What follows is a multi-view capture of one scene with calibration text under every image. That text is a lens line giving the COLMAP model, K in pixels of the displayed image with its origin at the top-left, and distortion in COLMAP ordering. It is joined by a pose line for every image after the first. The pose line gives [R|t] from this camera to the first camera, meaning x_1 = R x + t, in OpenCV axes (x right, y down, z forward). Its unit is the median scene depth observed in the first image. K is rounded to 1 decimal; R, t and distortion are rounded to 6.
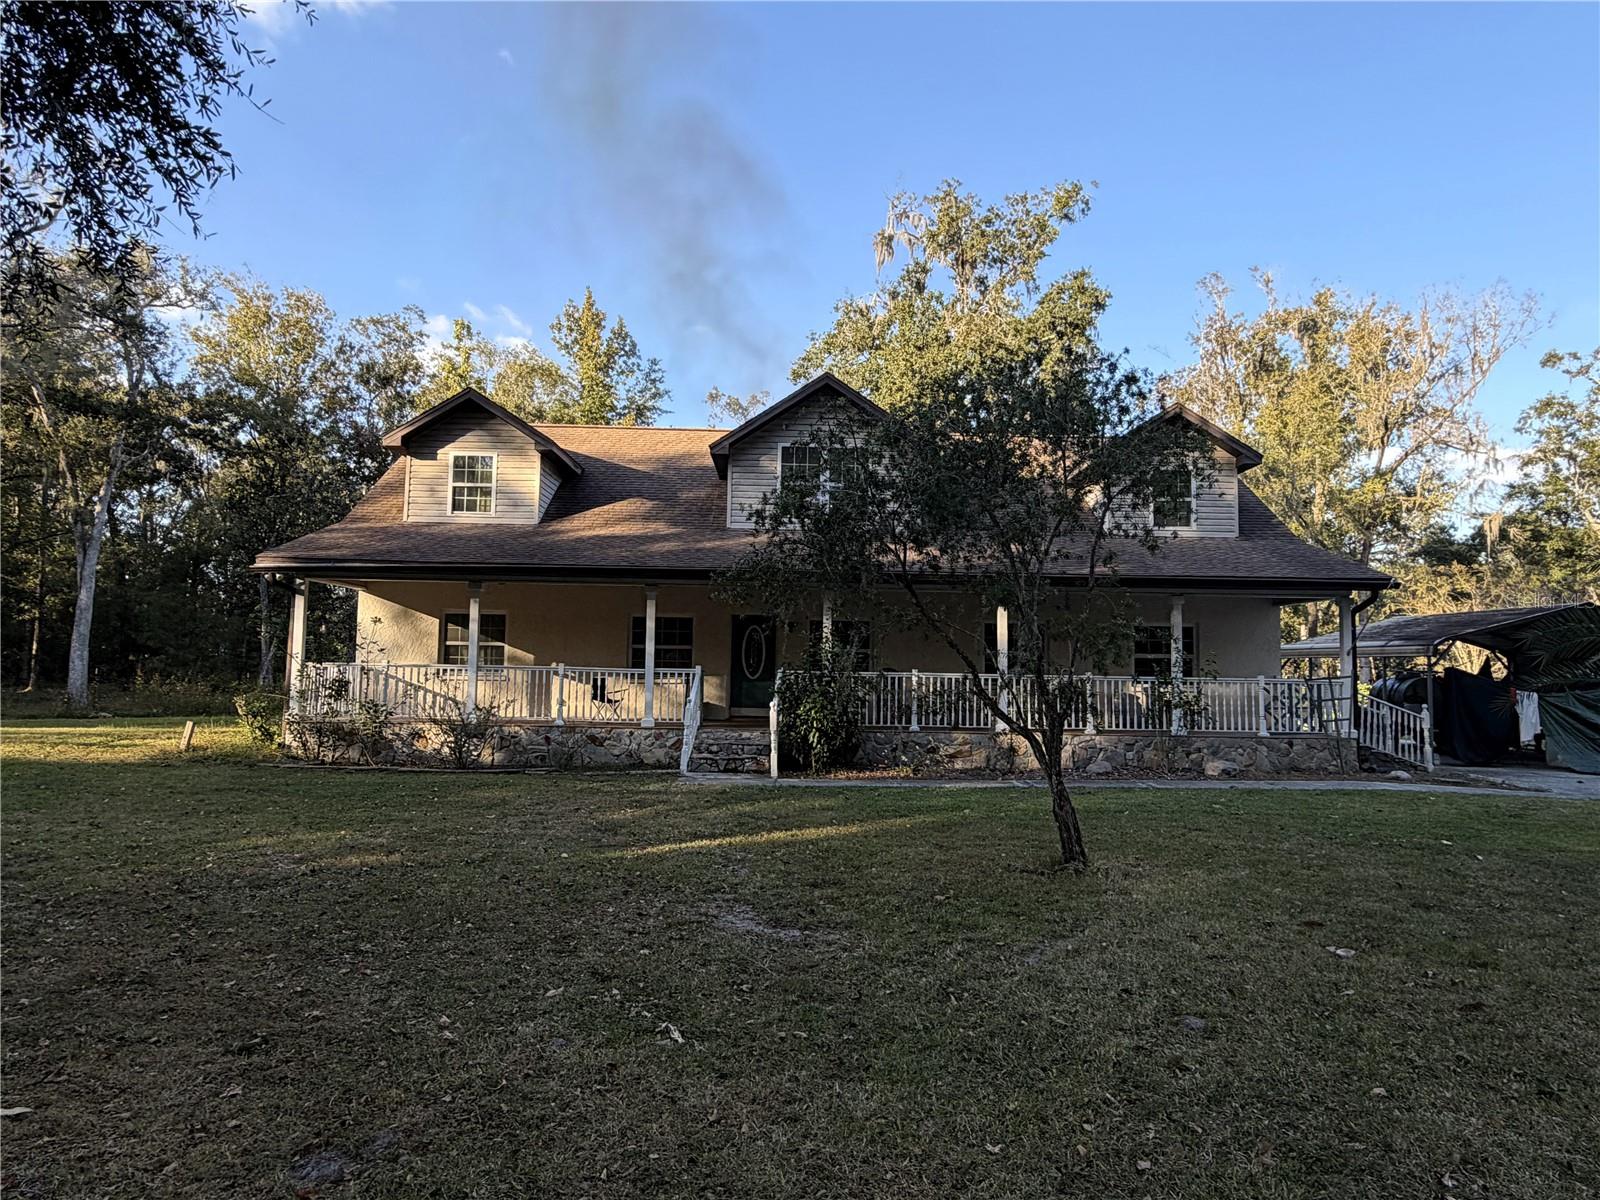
lens RADIAL K [[906.3, 0, 796.7], [0, 906.3, 600.6], [0, 0, 1]] dist [0.000604, -0.000110]
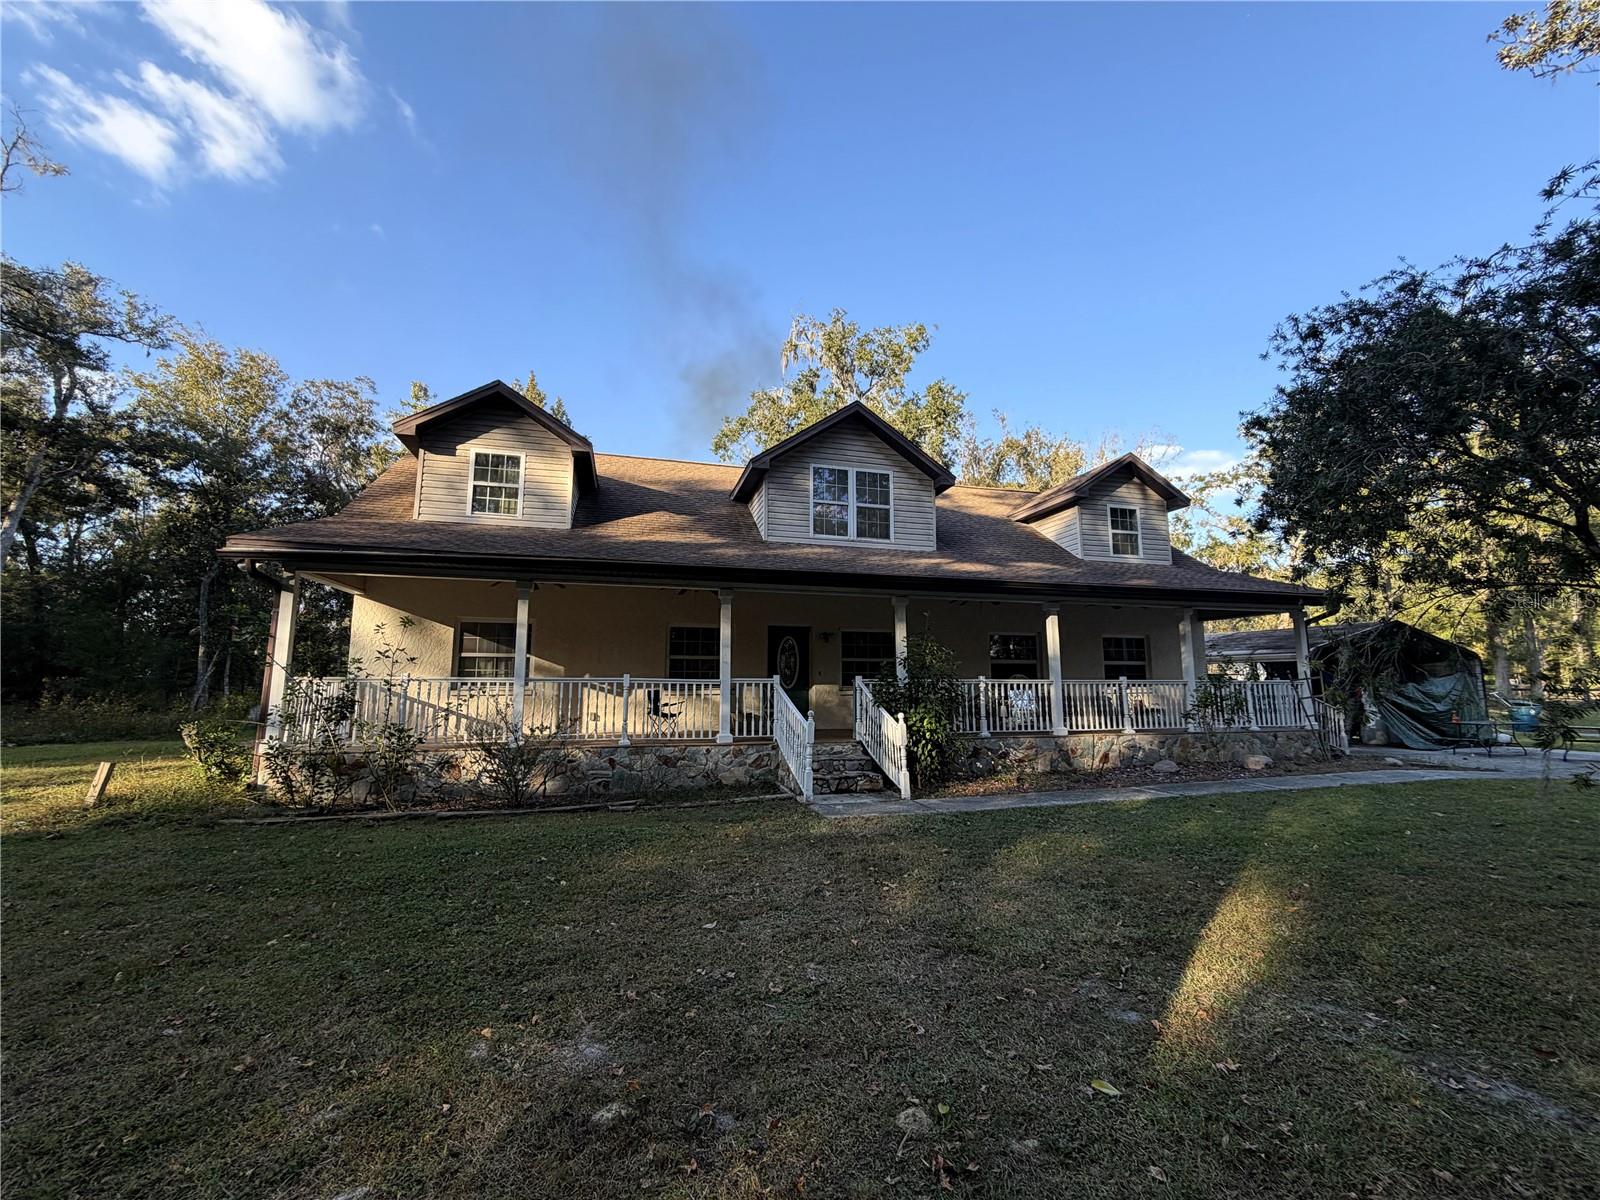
lens RADIAL K [[623.4, 0, 798.2], [0, 623.4, 597.6], [0, 0, 1]] dist [-0.000644, 0.000142]
pose [[0.971411, 0.017012, 0.236794, -0.206850], [-0.003453, 0.998336, -0.057559, 0.024717], [-0.237379, 0.055095, 0.969854, 0.310775]]
